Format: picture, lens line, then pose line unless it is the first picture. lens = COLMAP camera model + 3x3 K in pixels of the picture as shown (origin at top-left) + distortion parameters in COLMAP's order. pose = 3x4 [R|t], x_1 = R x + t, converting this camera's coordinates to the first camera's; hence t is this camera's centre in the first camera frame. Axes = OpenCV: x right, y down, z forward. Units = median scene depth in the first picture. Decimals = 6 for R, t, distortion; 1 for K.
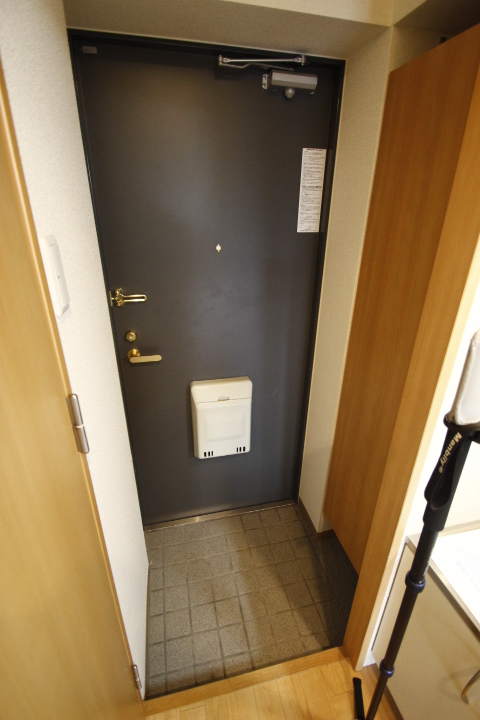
lens RADIAL K [[334.7, 0, 240.8], [0, 334.7, 360.4], [0, 0, 1]] dist [0.004600, -0.010274]
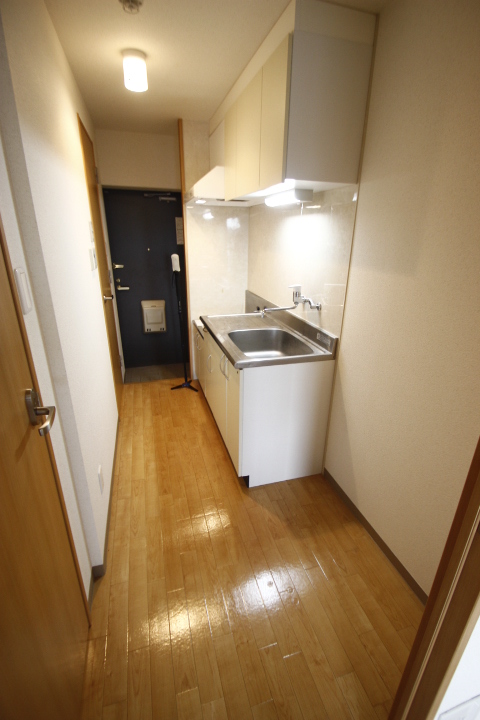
lens RADIAL K [[334.7, 0, 239.3], [0, 334.7, 360.5], [0, 0, 1]] dist [0.004600, -0.010274]
pose [[0.998442, -0.016838, 0.053198, 0.523710], [0.019669, 0.998392, -0.053162, 0.759194], [-0.052217, 0.054125, 0.997168, -1.797715]]
